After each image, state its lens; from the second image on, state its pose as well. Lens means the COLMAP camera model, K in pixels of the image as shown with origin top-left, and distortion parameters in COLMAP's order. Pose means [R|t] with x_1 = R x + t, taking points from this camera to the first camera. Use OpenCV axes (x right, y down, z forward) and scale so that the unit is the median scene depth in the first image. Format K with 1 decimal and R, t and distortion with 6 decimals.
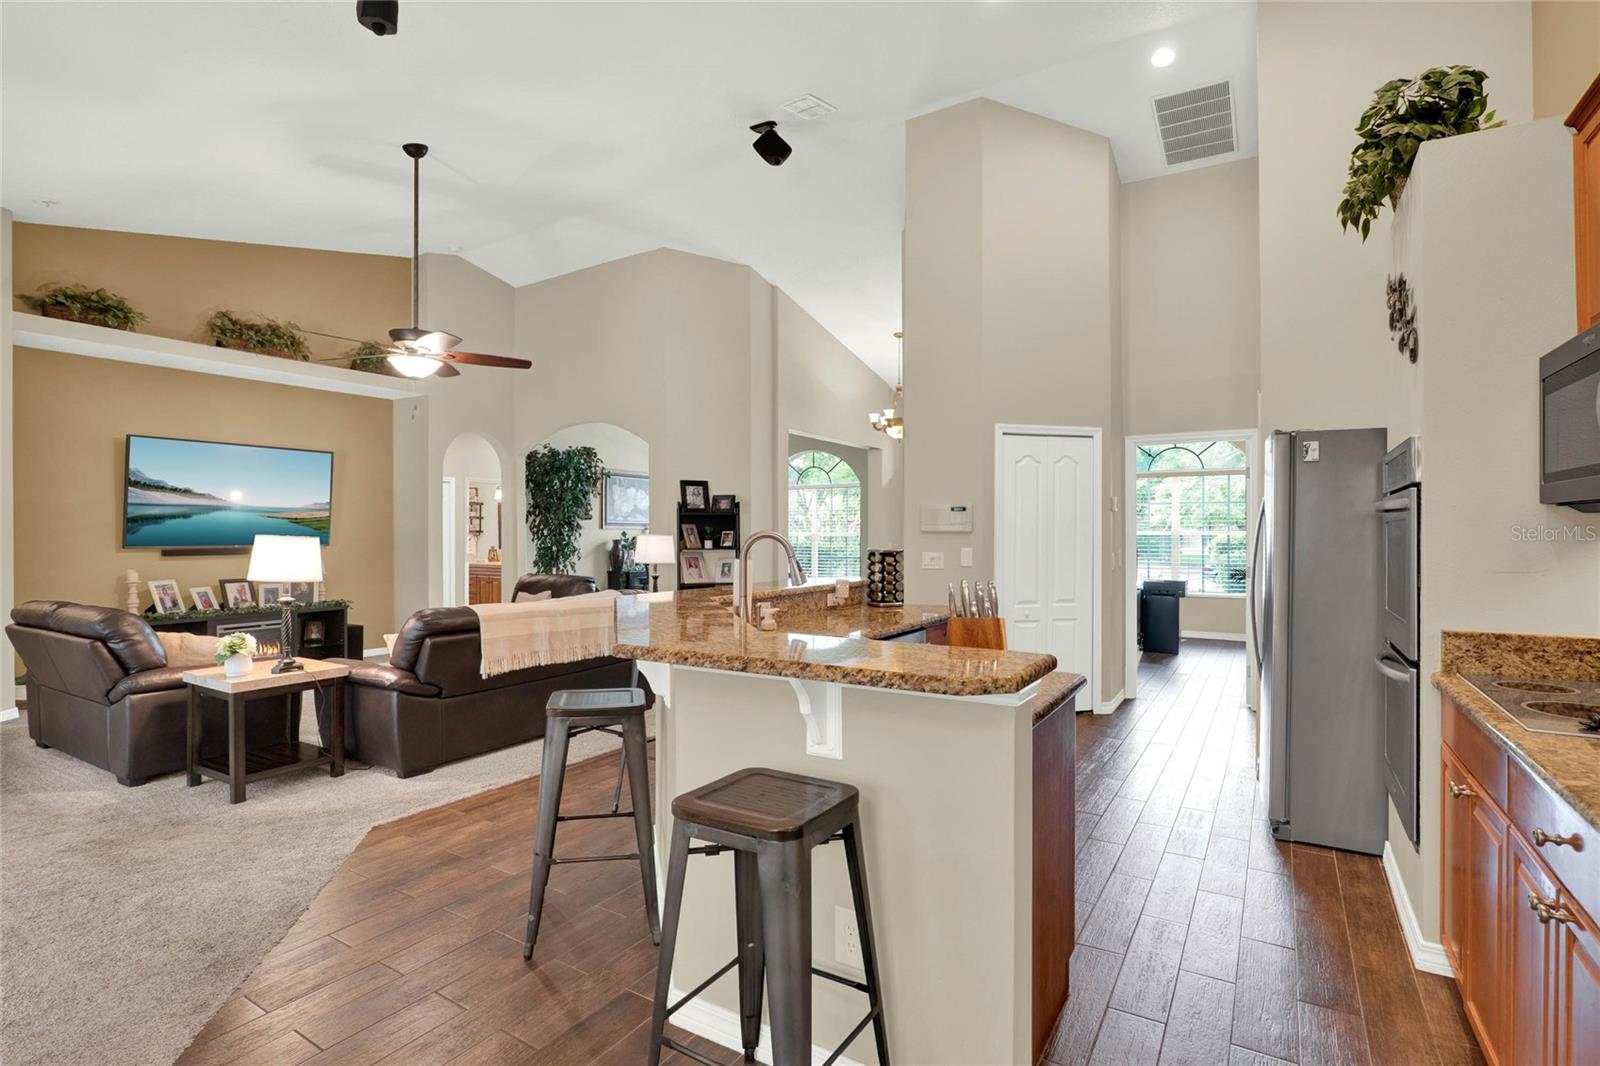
lens RADIAL K [[769.4, 0, 805.0], [0, 769.4, 534.9], [0, 0, 1]] dist [-0.012930, 0.000412]
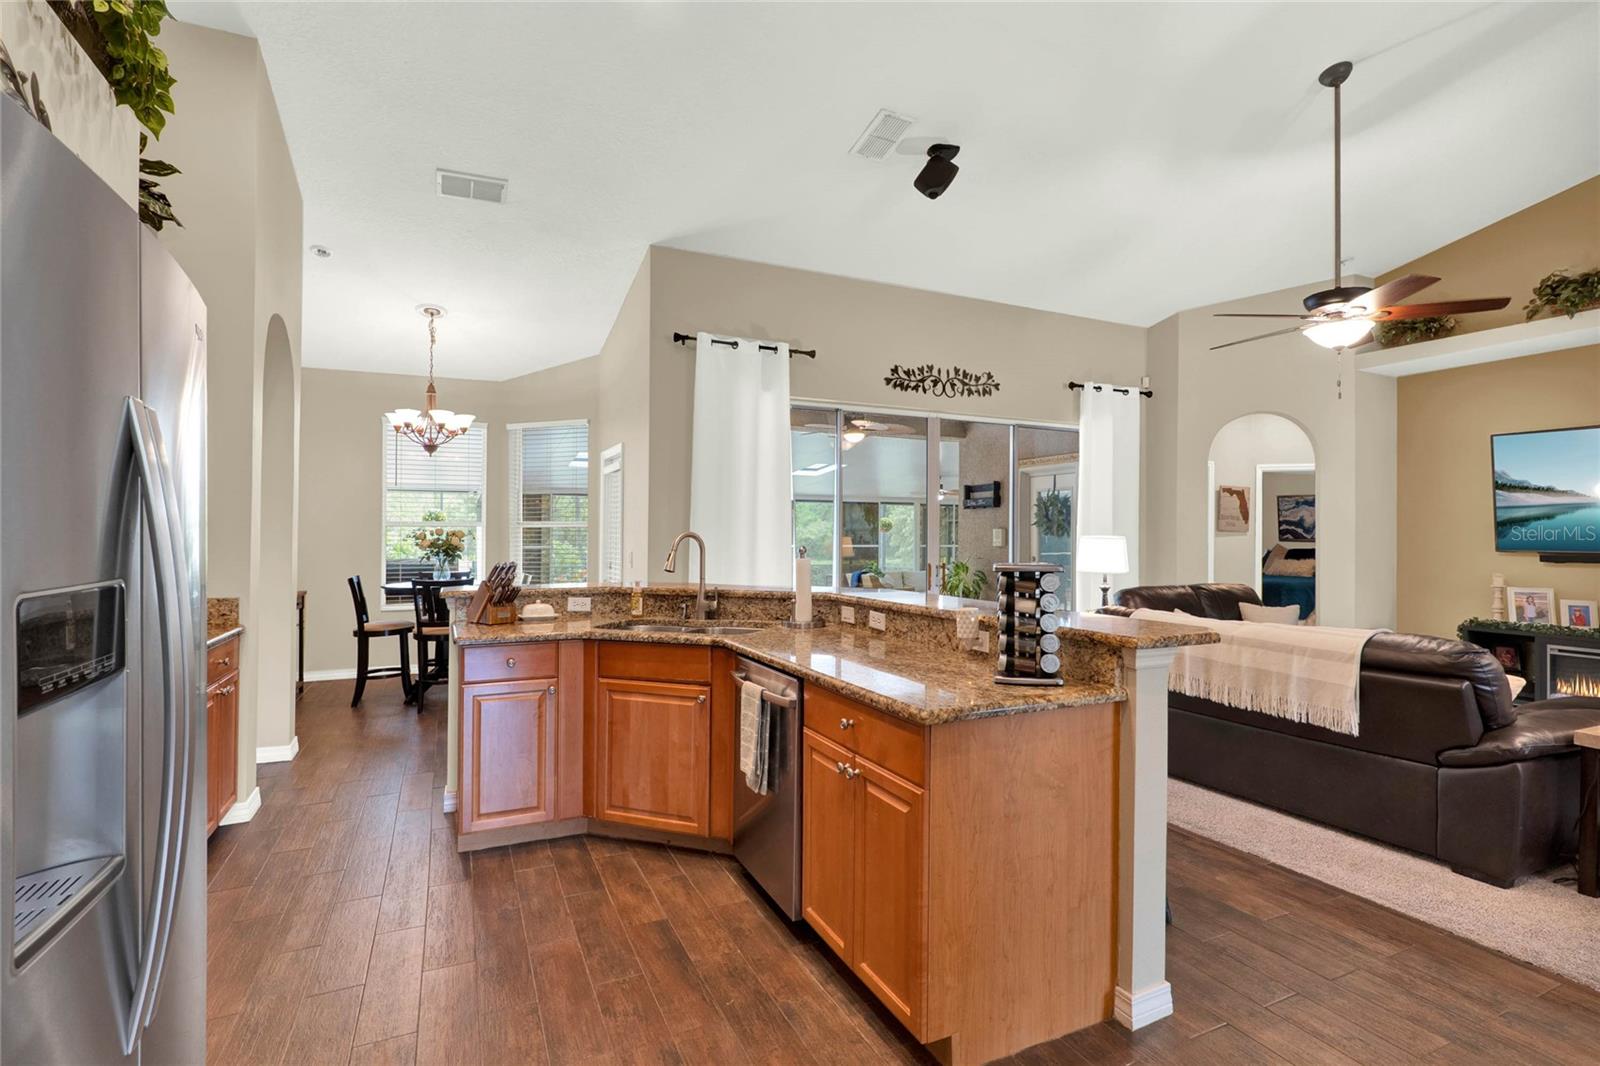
lens RADIAL K [[788.8, 0, 804.7], [0, 788.8, 528.3], [0, 0, 1]] dist [-0.011885, 0.000567]
pose [[-0.546555, -0.006601, -0.837397, 0.425476], [-0.005049, 0.999977, -0.004587, -0.002956], [0.837408, 0.001721, -0.546575, 0.797793]]
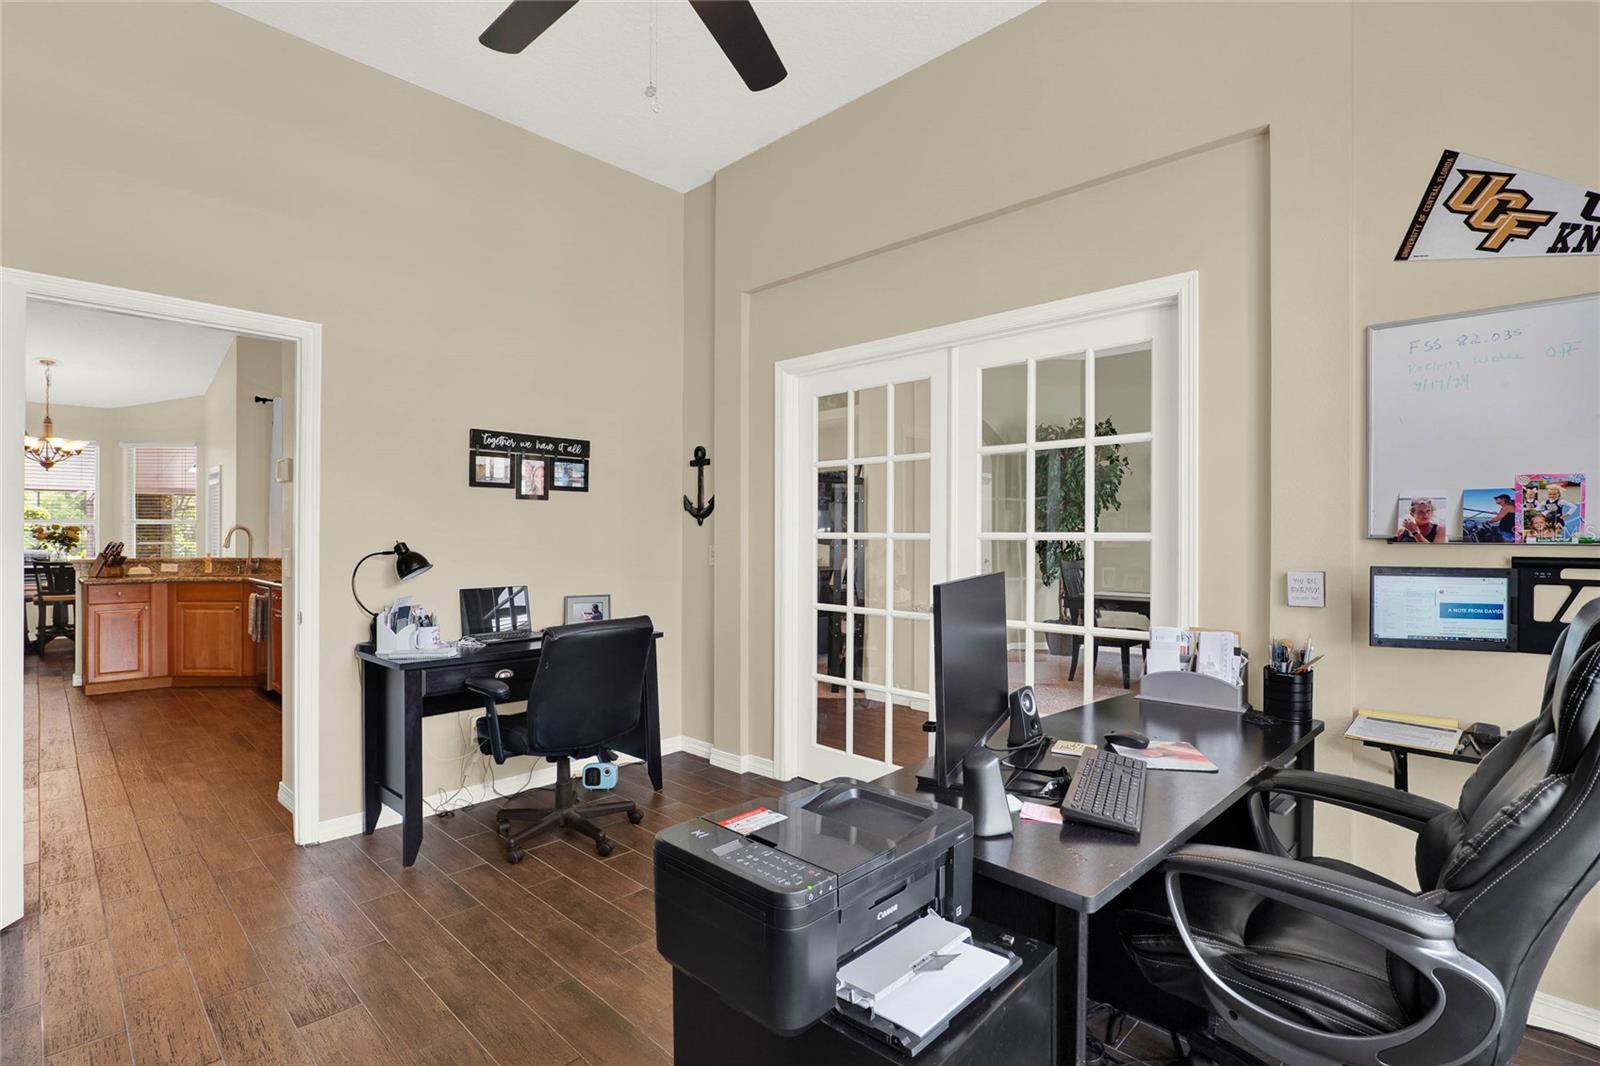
lens RADIAL K [[761.2, 0, 801.2], [0, 761.2, 539.0], [0, 0, 1]] dist [-0.003454, 0.000076]
pose [[-0.210552, 0.004134, -0.977574, 0.835895], [-0.007157, 0.999958, 0.005771, 0.003102], [0.977556, 0.008212, -0.210513, 1.372784]]
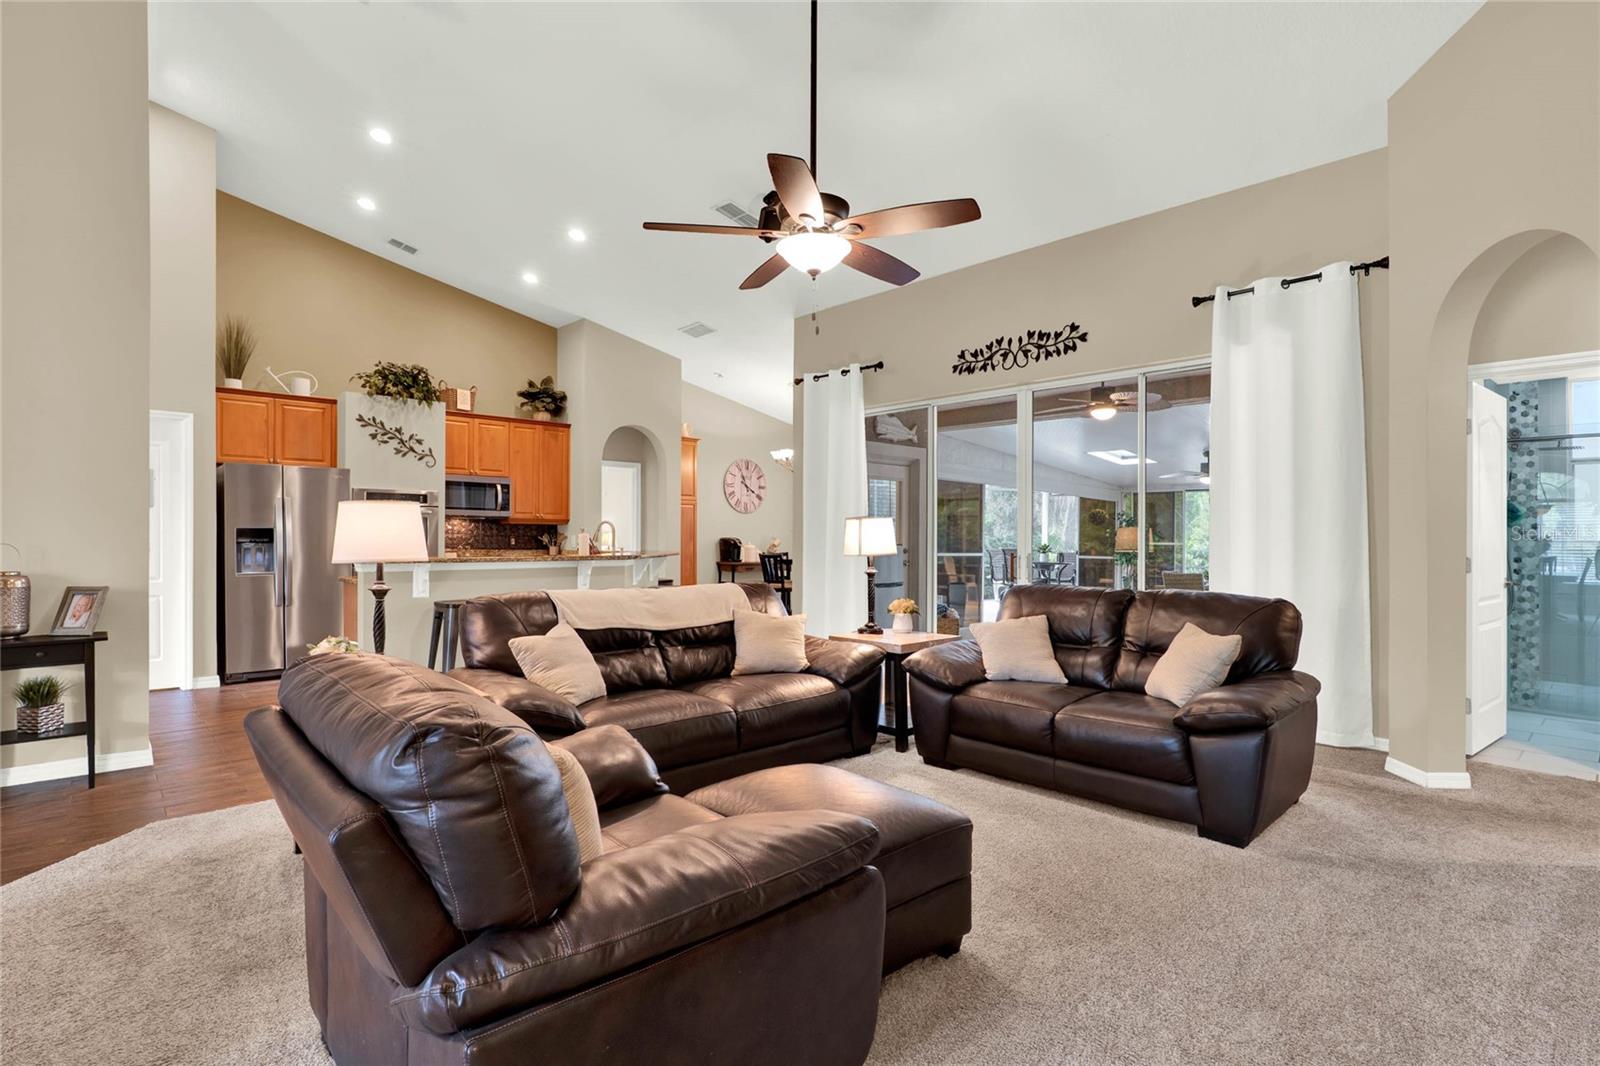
lens RADIAL K [[776.0, 0, 800.0], [0, 776.0, 533.0], [0, 0, 1]] dist [-0.003071, 0.000292]
pose [[-0.962758, -0.001681, 0.270358, -0.551263], [-0.002592, 0.999992, -0.003014, 0.017774], [-0.270351, -0.003603, -0.962755, 1.343832]]
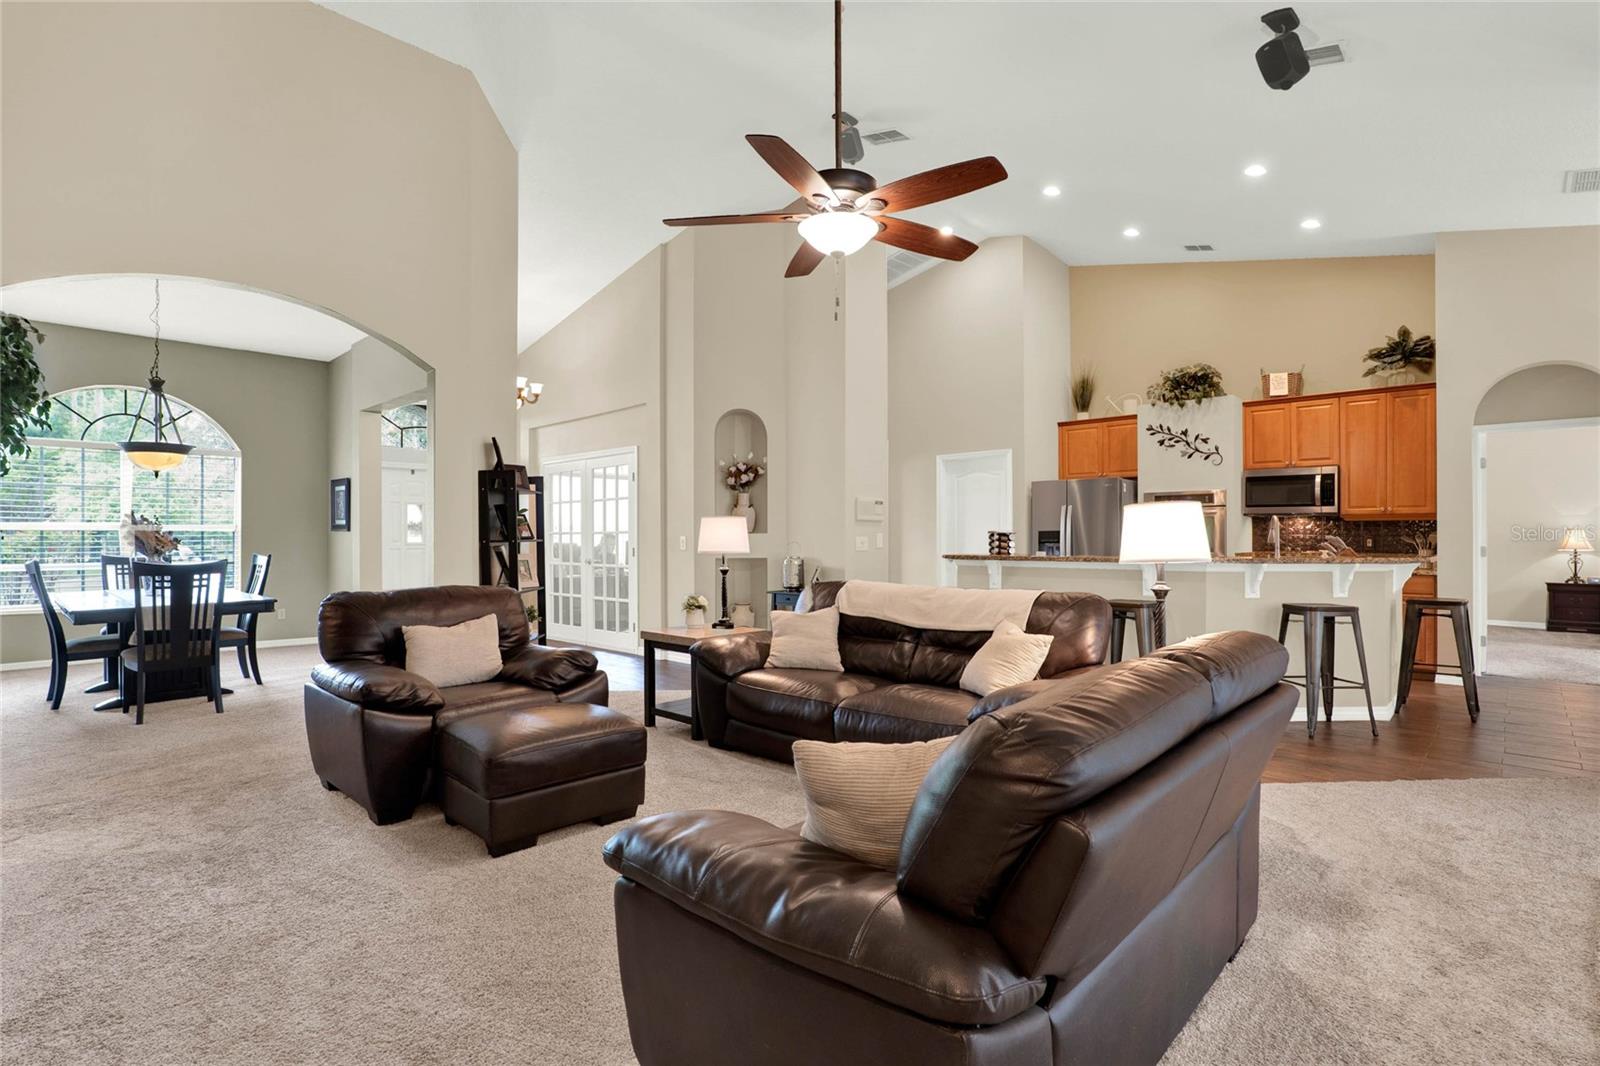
lens RADIAL K [[782.1, 0, 805.2], [0, 782.1, 534.9], [0, 0, 1]] dist [-0.013147, 0.000450]
pose [[0.202029, 0.003219, 0.979374, -0.929163], [0.003341, 0.999987, -0.003976, 0.020304], [-0.979374, 0.004076, 0.202016, 0.730292]]
